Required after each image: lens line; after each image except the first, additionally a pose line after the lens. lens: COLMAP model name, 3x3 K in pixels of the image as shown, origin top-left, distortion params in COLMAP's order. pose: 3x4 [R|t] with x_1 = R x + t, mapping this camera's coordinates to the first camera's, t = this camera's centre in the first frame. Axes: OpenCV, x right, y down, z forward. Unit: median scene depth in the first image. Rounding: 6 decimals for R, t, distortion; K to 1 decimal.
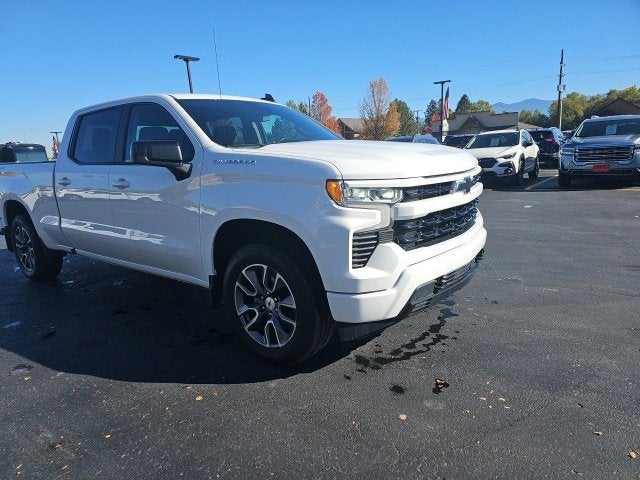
lens RADIAL K [[418.0, 0, 313.3], [0, 418.0, 242.0], [0, 0, 1]] dist [0.058340, -0.046532]
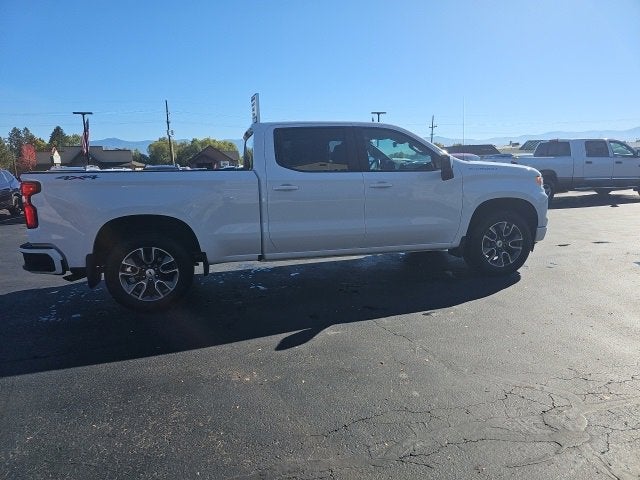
lens RADIAL K [[418.0, 0, 315.6], [0, 418.0, 238.0], [0, 0, 1]] dist [0.058340, -0.046532]
pose [[0.626897, -0.087654, 0.774155, -1.844246], [0.158872, 0.987155, -0.016881, 0.020058], [-0.762732, 0.133574, 0.632770, 0.379046]]
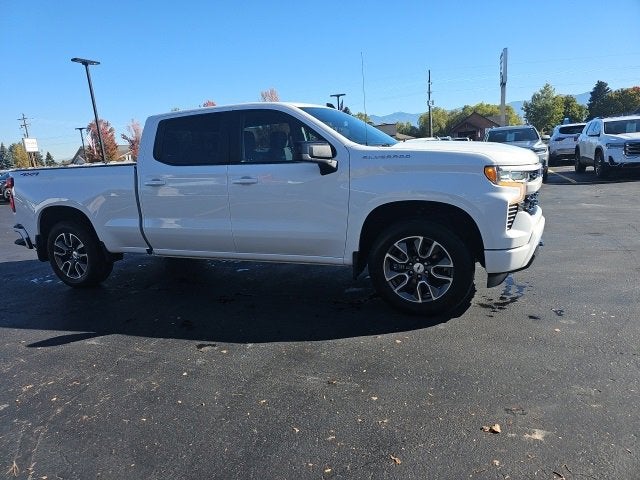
lens RADIAL K [[418.0, 0, 313.6], [0, 418.0, 236.5], [0, 0, 1]] dist [0.058340, -0.046532]
pose [[0.966109, -0.059168, 0.251262, -0.638516], [0.067415, 0.997428, -0.024334, 0.054633], [-0.249176, 0.040448, 0.967613, -0.130931]]
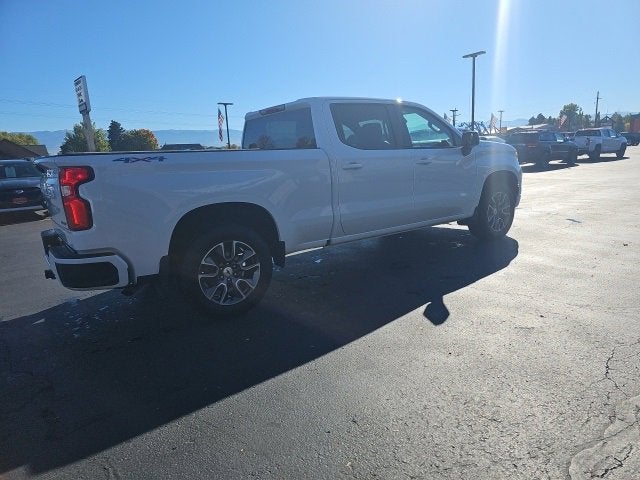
lens RADIAL K [[418.0, 0, 323.6], [0, 418.0, 240.7], [0, 0, 1]] dist [0.058340, -0.046532]
pose [[0.268433, -0.150577, 0.951457, -2.148463], [0.244160, 0.966089, 0.084008, -0.093099], [-0.931842, 0.209757, 0.296095, 1.074173]]
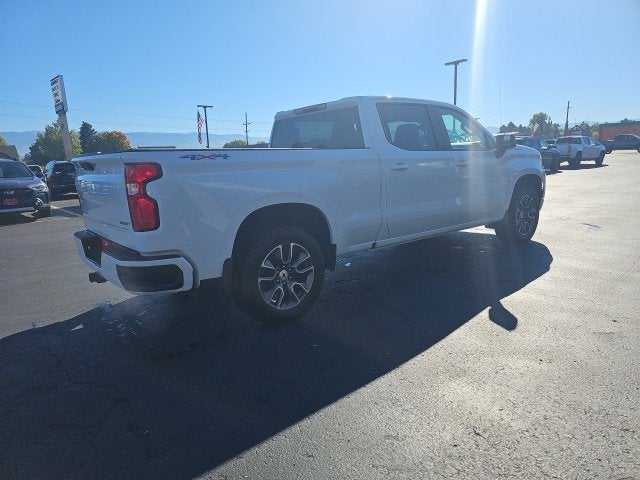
lens RADIAL K [[418.0, 0, 314.5], [0, 418.0, 242.1], [0, 0, 1]] dist [0.058340, -0.046532]
pose [[0.230417, -0.142402, 0.962616, -2.167561], [0.237169, 0.967621, 0.086372, -0.138837], [-0.943747, 0.208401, 0.256730, 1.302013]]
